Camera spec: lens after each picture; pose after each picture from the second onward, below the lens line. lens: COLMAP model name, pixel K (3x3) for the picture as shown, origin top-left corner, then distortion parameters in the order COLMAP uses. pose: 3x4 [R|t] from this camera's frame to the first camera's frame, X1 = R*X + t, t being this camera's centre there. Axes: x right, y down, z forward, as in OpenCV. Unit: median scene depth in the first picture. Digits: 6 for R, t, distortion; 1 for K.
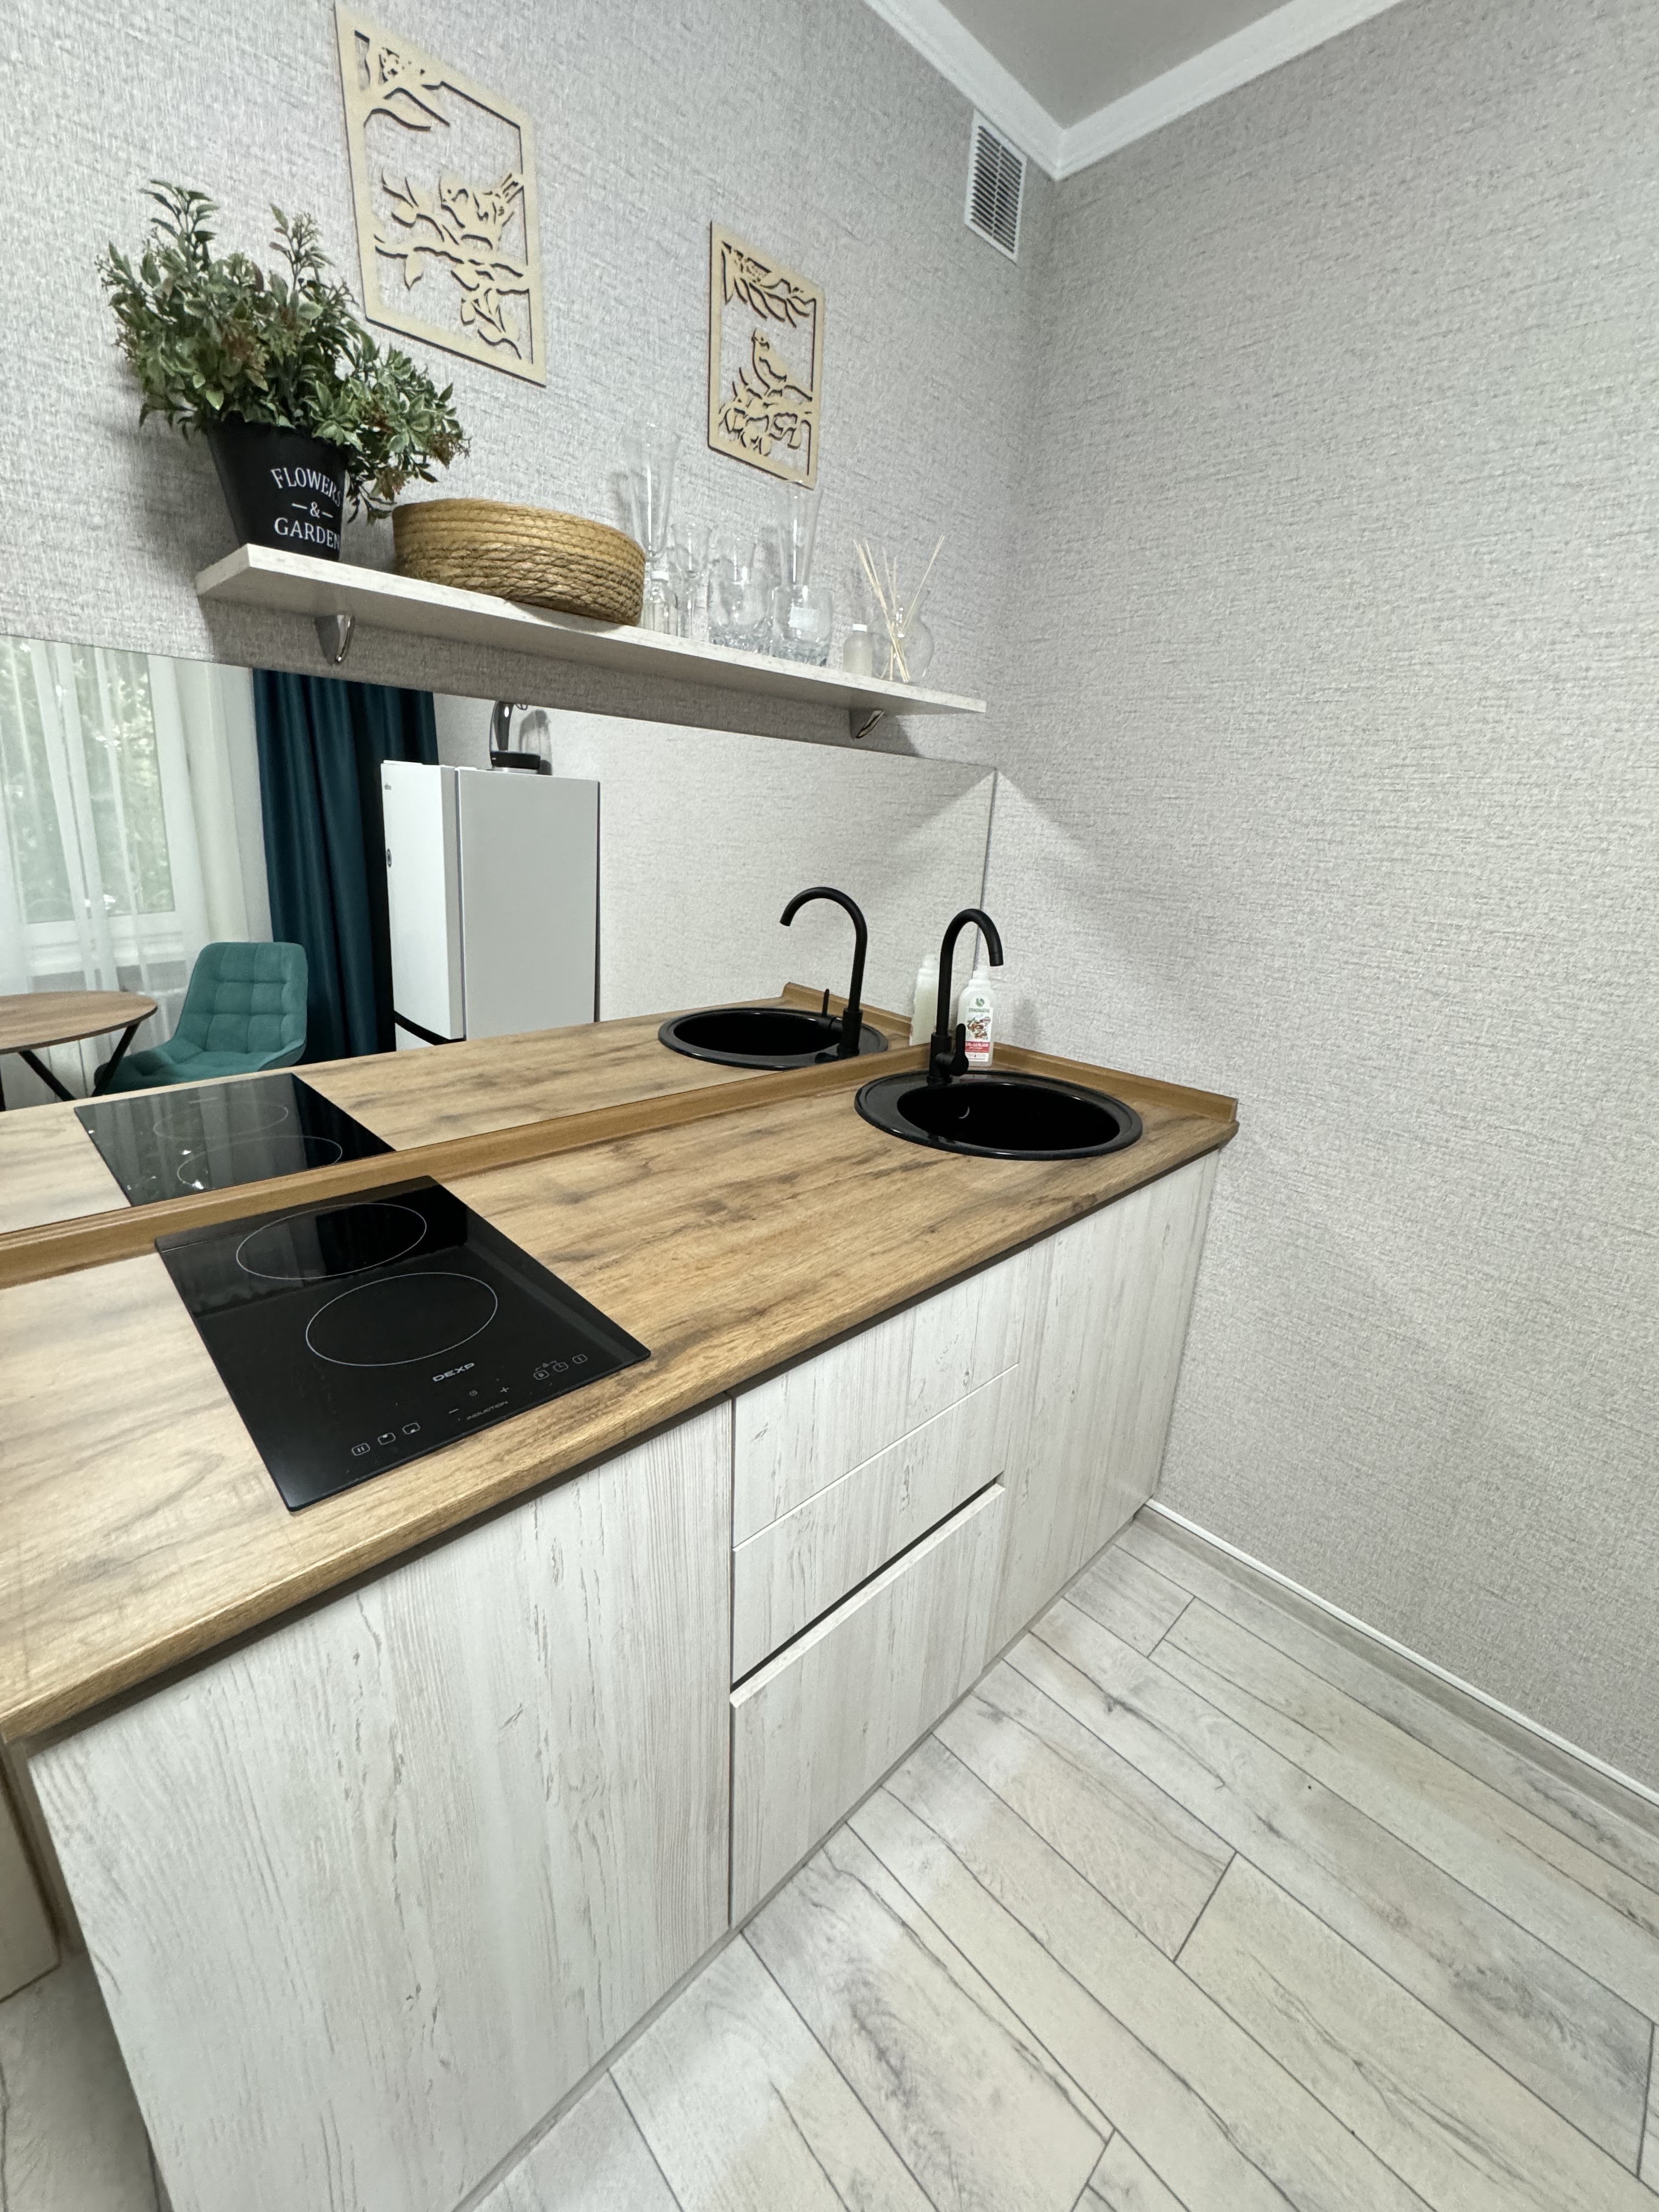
lens RADIAL K [[880.9, 0, 835.1], [0, 880.9, 1107.1], [0, 0, 1]] dist [-0.001673, 0.000131]
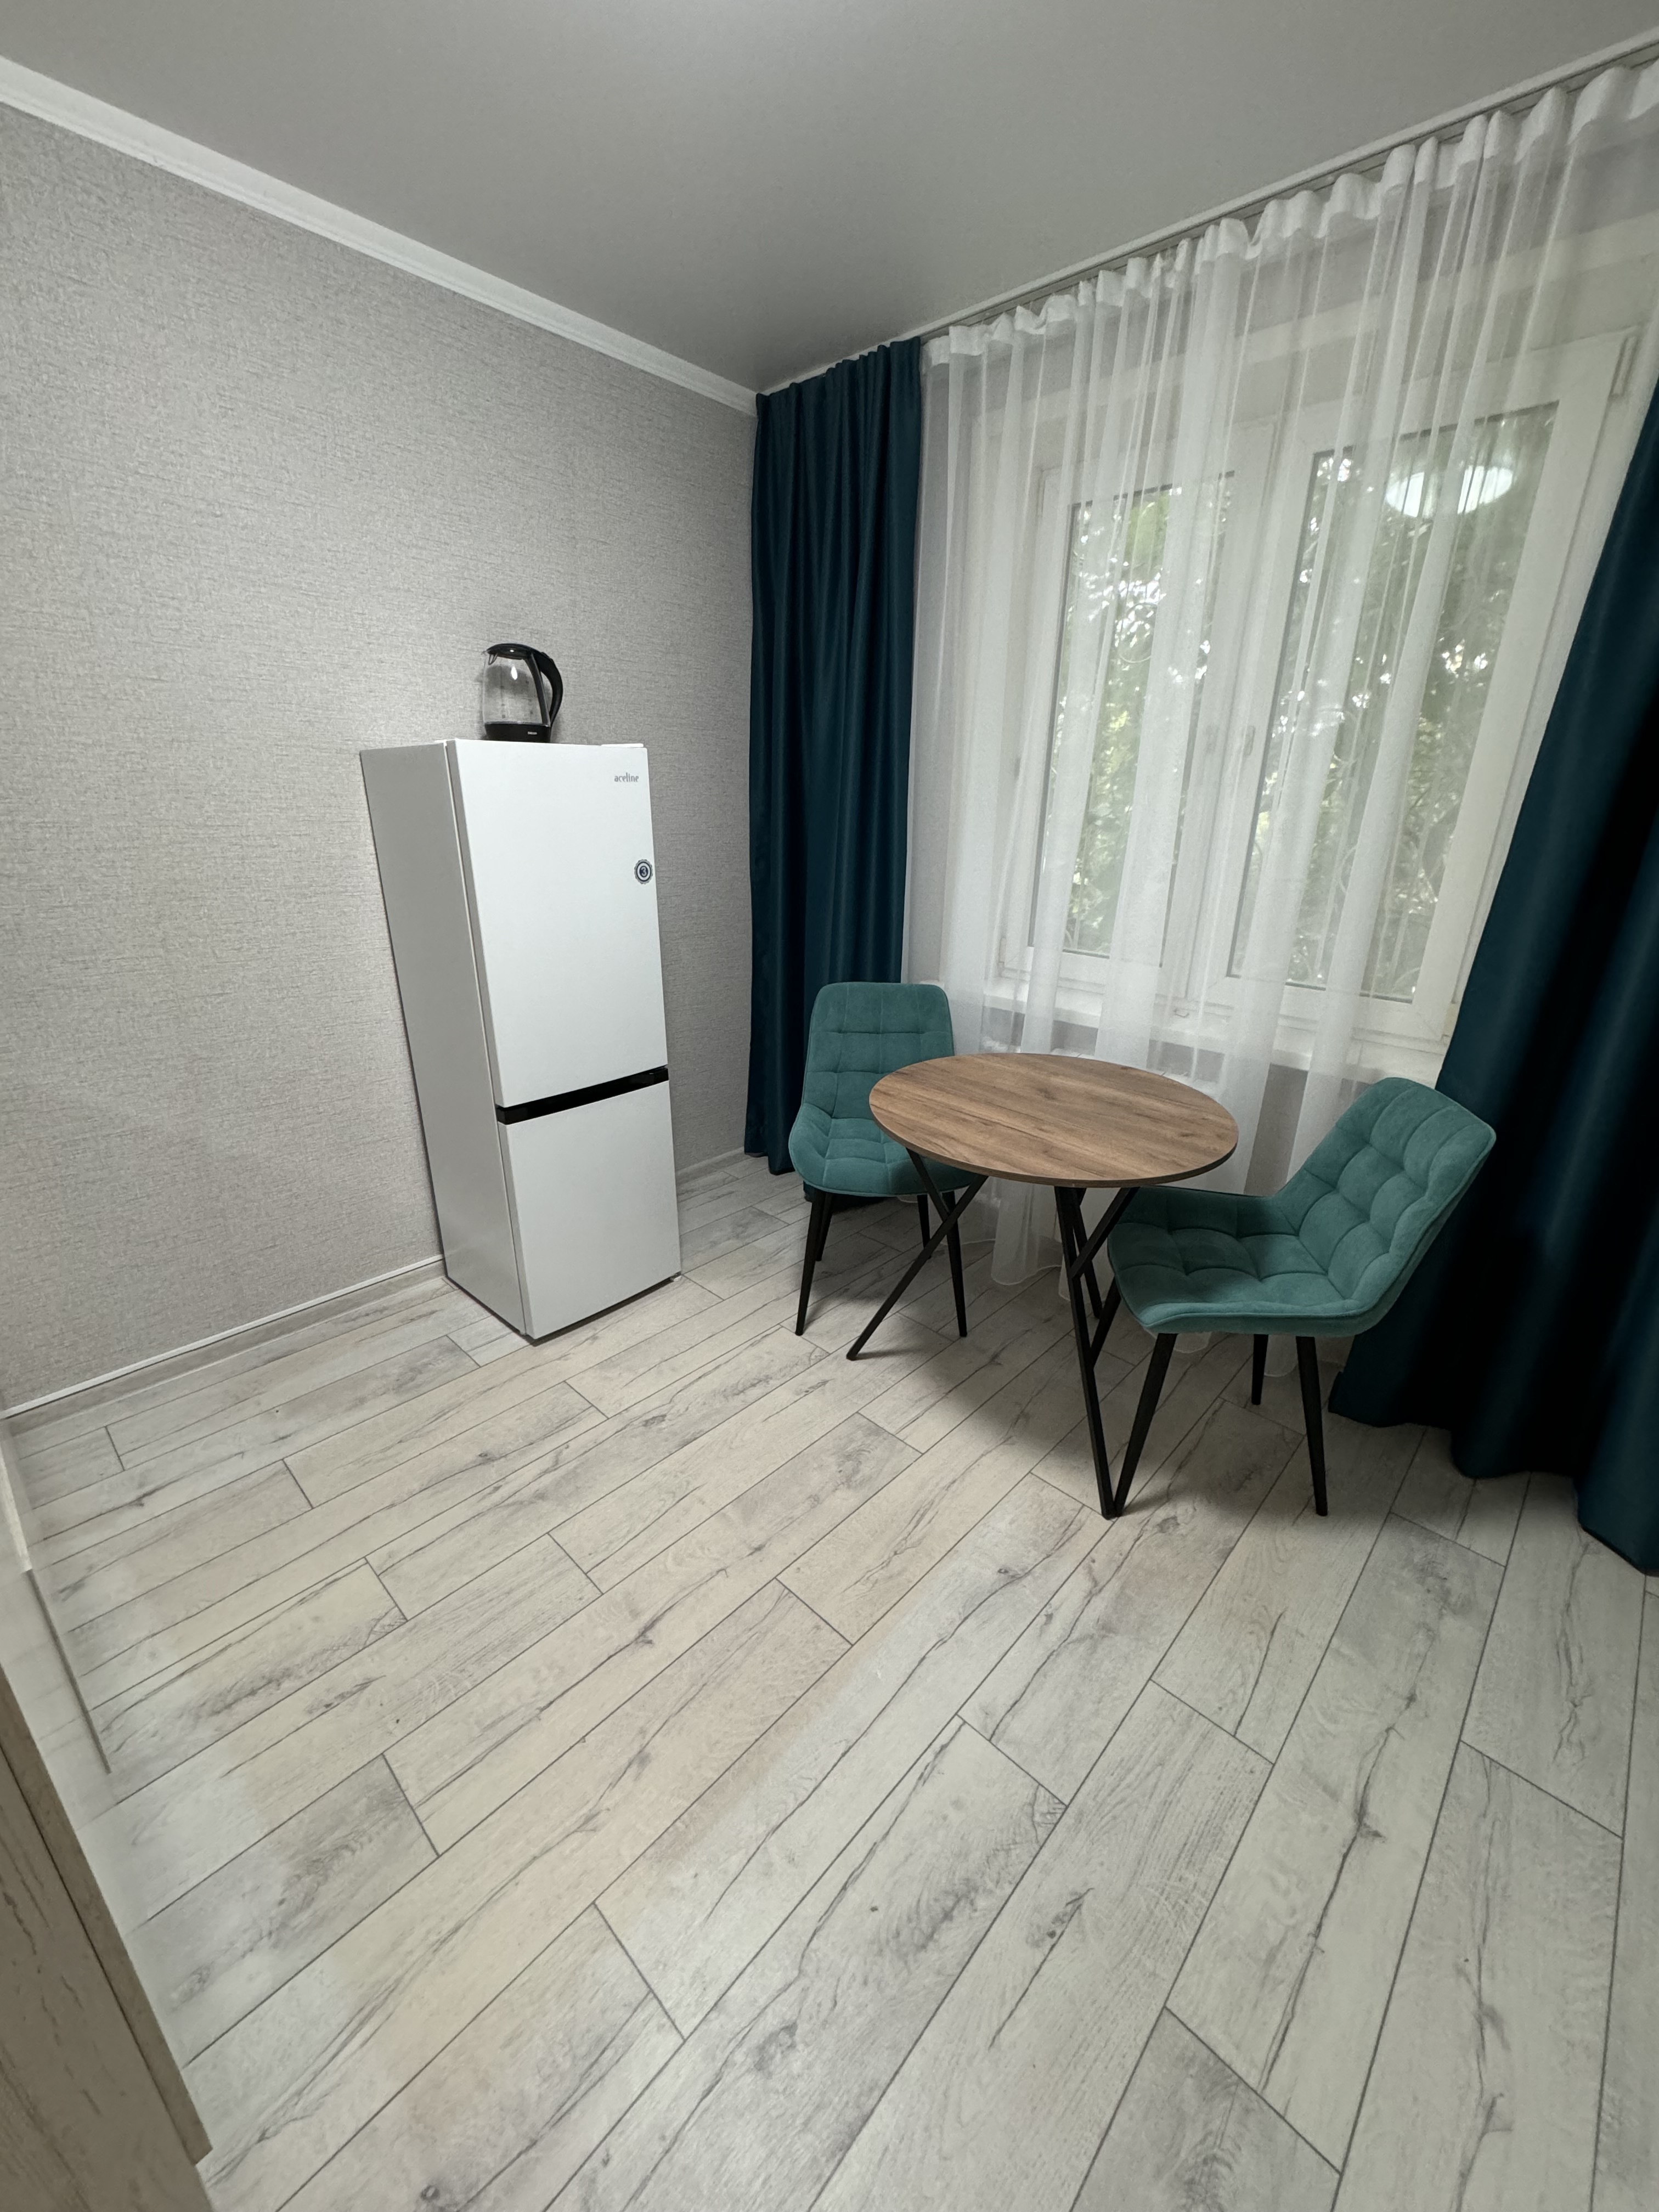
lens RADIAL K [[880.9, 0, 837.4], [0, 880.9, 1106.9], [0, 0, 1]] dist [-0.001673, 0.000131]
pose [[-0.048575, -0.384941, 0.921662, -0.761338], [0.288037, 0.878151, 0.381949, 0.028643], [-0.956386, 0.284026, 0.068222, -0.173161]]
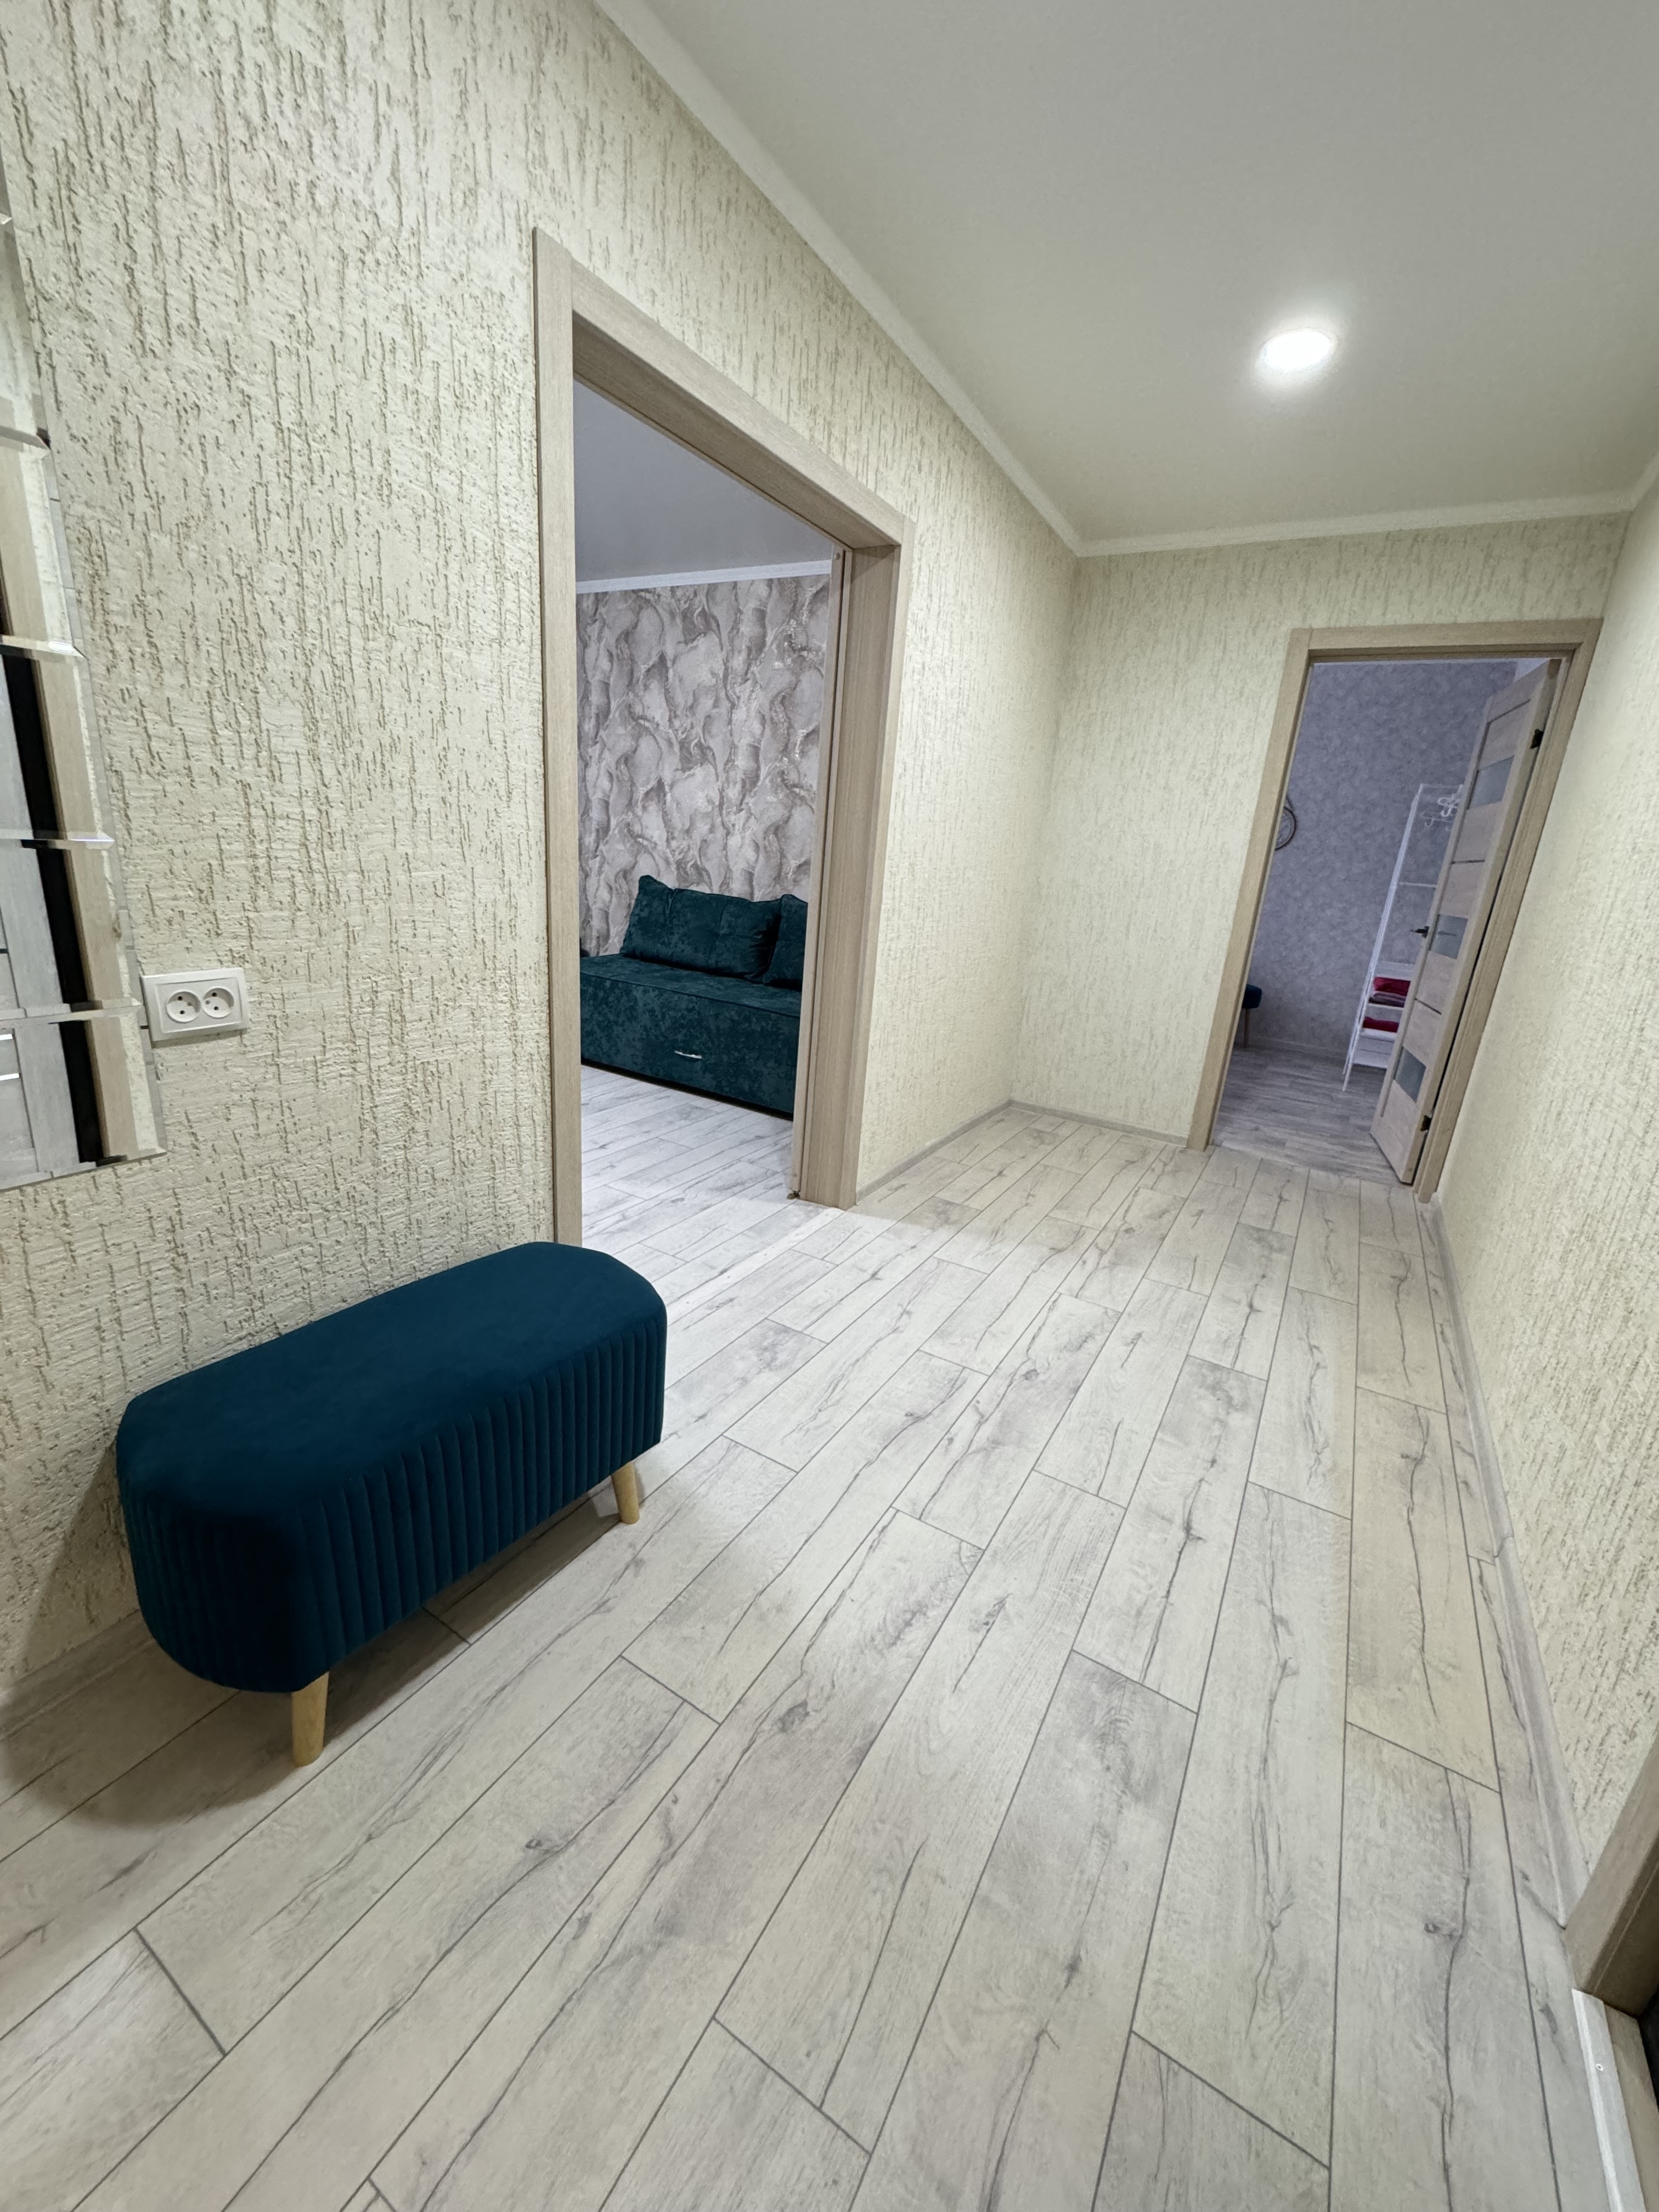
lens RADIAL K [[880.9, 0, 843.2], [0, 880.9, 1109.3], [0, 0, 1]] dist [-0.001673, 0.000131]
pose [[-0.266843, -0.340581, 0.901554, -1.049946], [0.206655, 0.893493, 0.398702, 0.059558], [-0.941323, 0.292702, -0.168040, 0.102573]]
